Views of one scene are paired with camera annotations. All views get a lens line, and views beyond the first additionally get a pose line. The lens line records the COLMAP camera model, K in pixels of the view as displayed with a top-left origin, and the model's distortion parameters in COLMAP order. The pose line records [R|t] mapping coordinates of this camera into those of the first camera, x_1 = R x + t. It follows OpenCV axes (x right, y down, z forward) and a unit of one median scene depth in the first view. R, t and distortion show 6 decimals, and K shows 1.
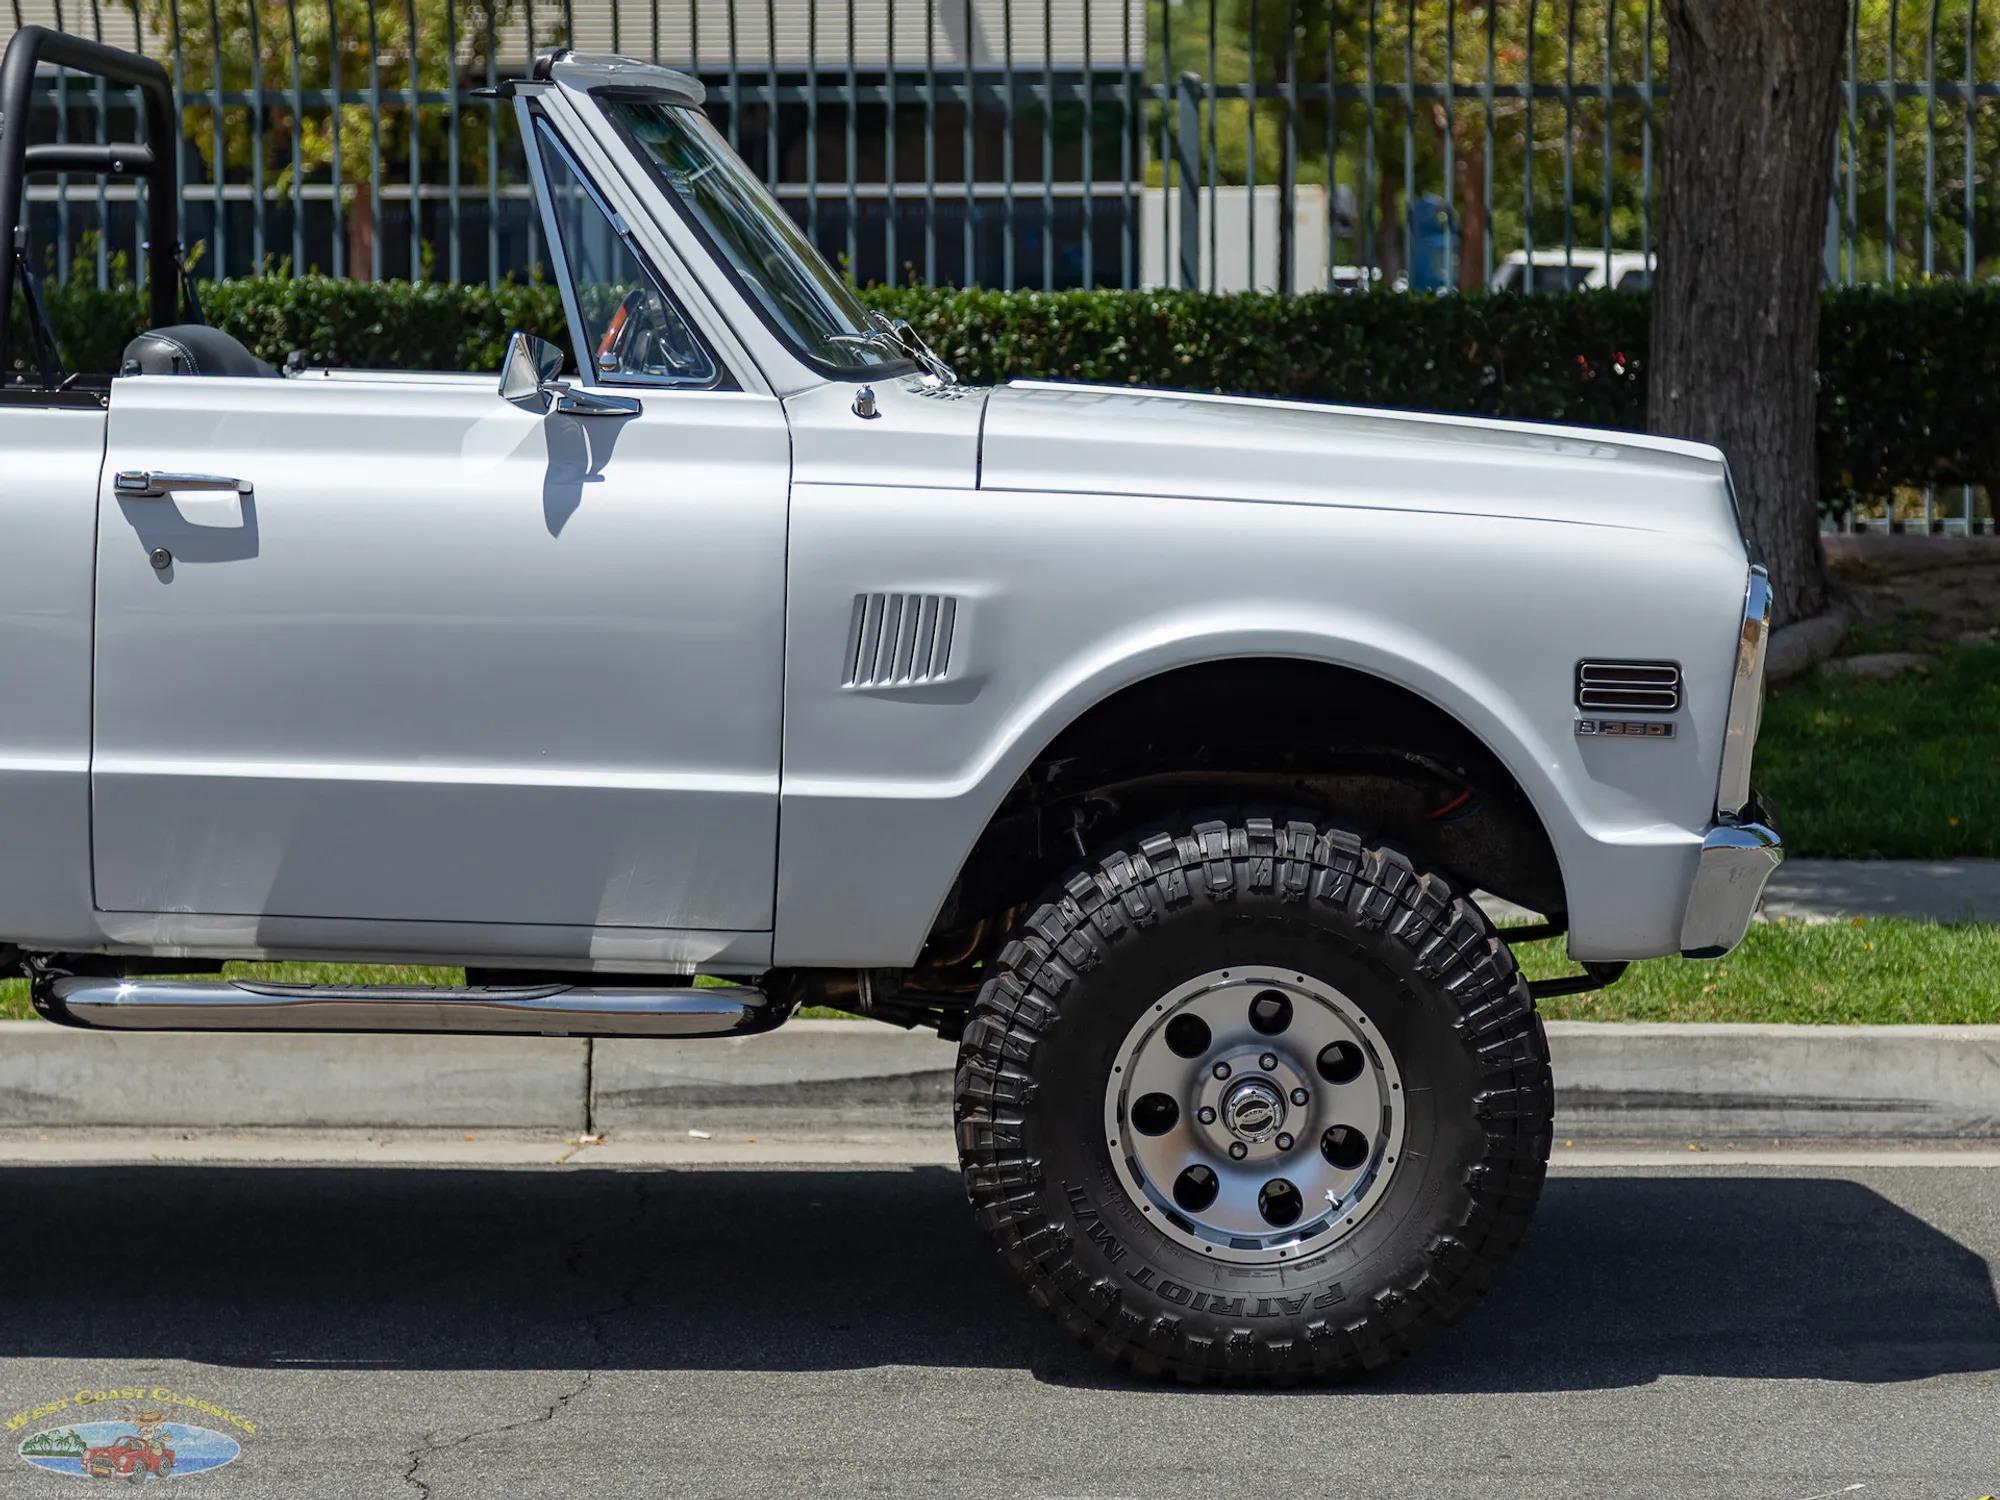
lens RADIAL K [[5864.5, 0, 1000.0], [0, 5864.5, 750.0], [0, 0, 1]] dist [0.034542, -0.847010]
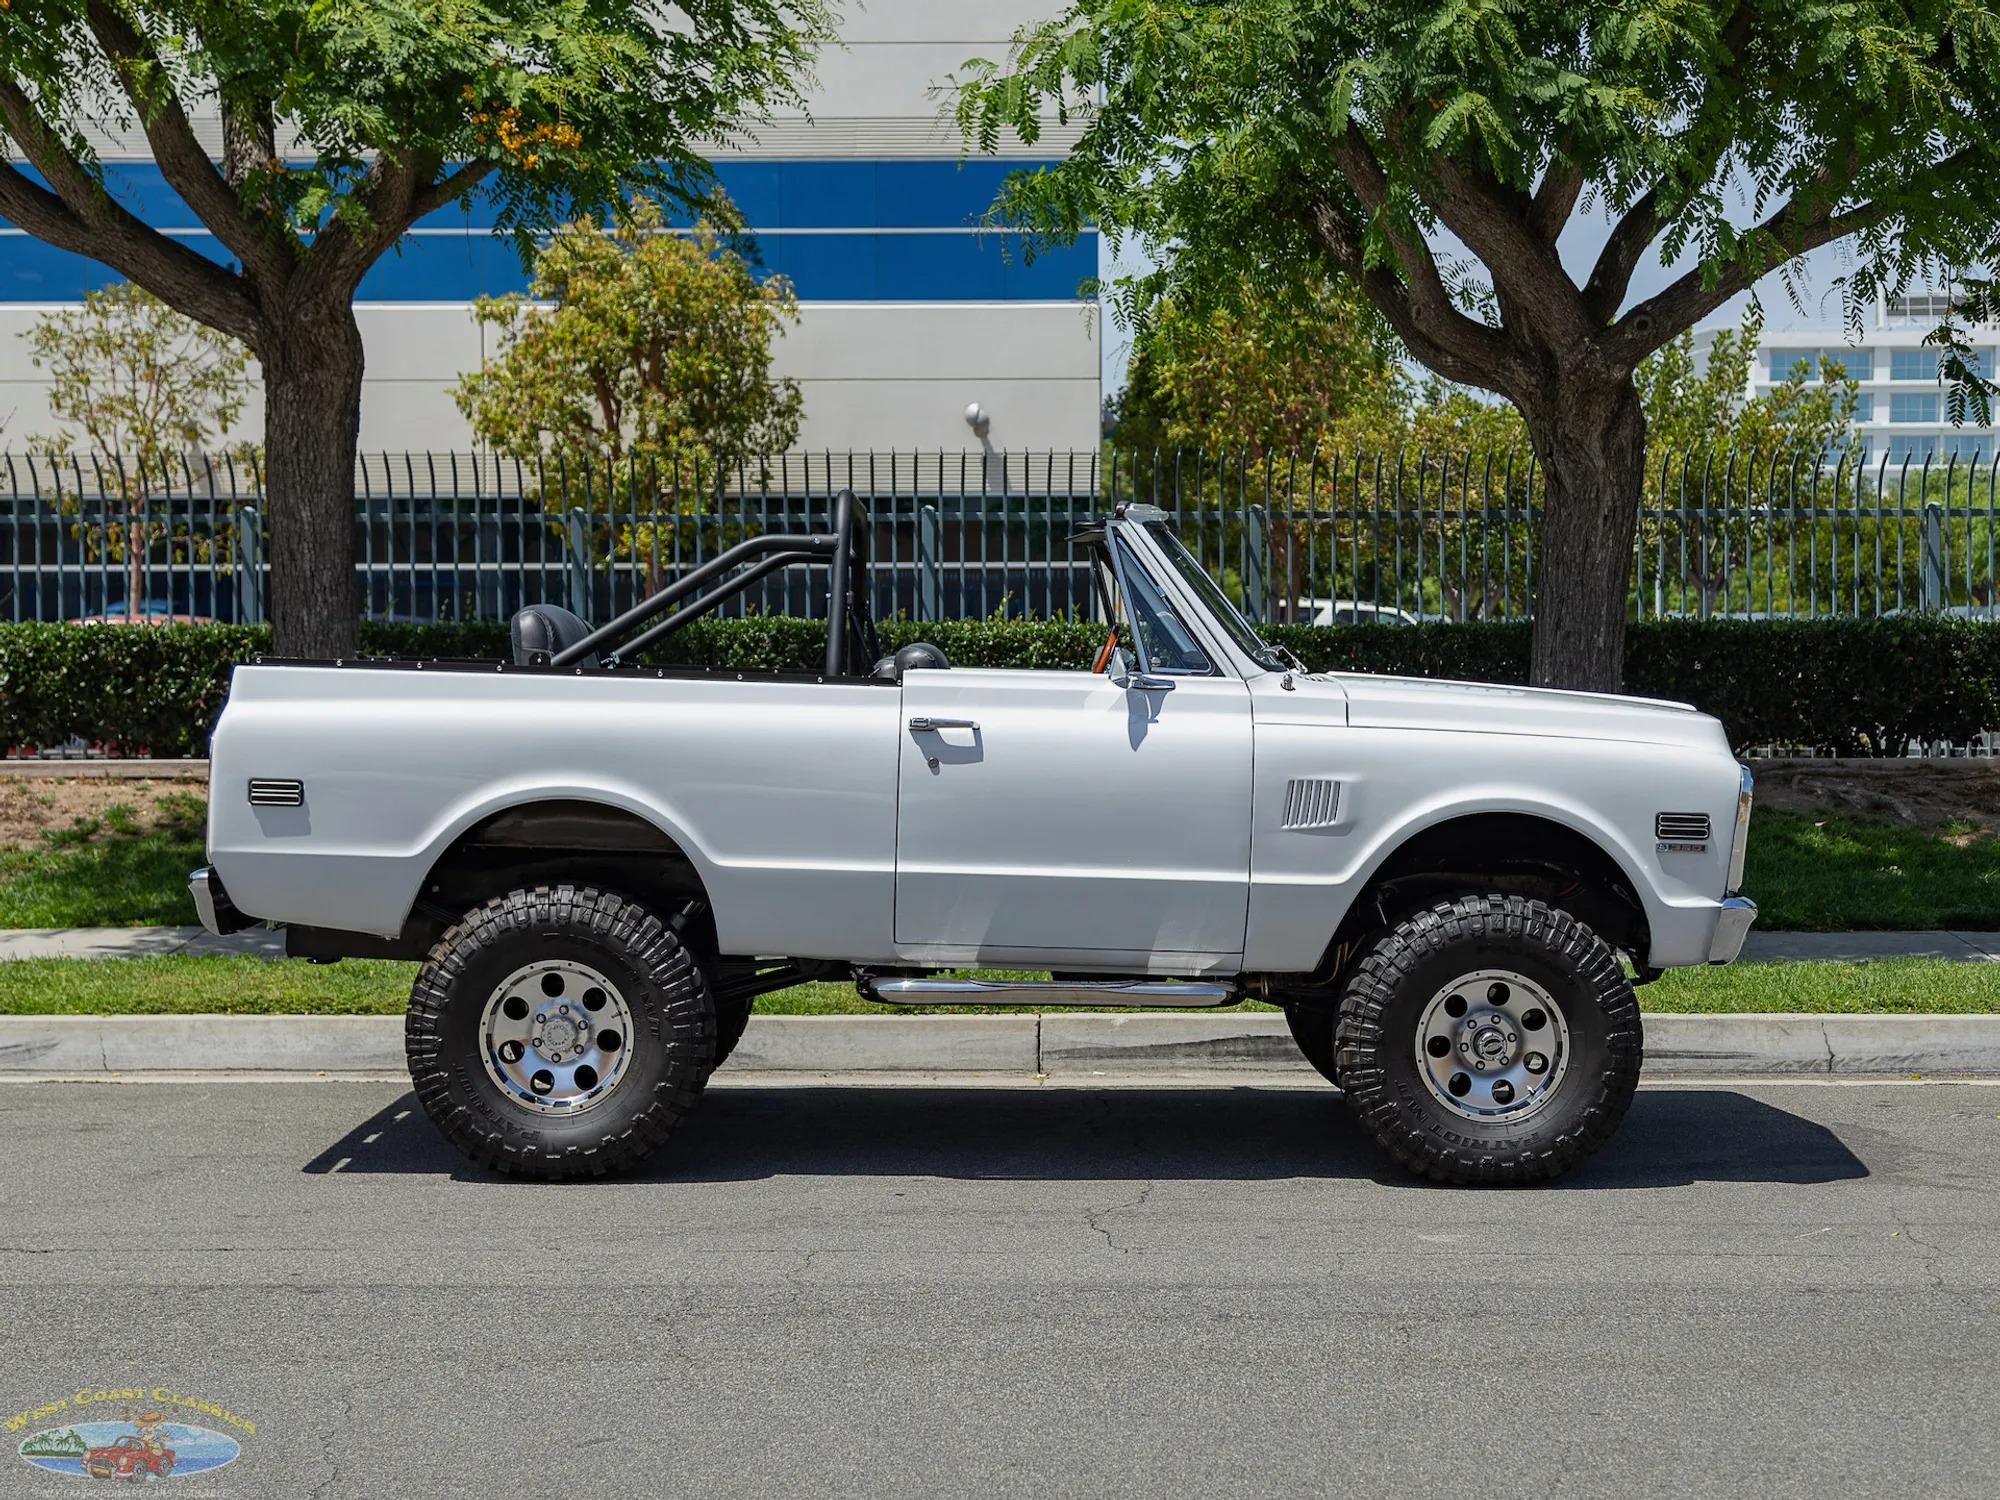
lens RADIAL K [[3496.3, 0, 1000.0], [0, 3496.3, 750.0], [0, 0, 1]] dist [0.024443, -0.099630]
pose [[0.999728, -0.001506, 0.023288, -0.147003], [0.002473, 0.999133, -0.041551, 0.011576], [-0.023205, 0.041598, 0.998865, -0.163412]]
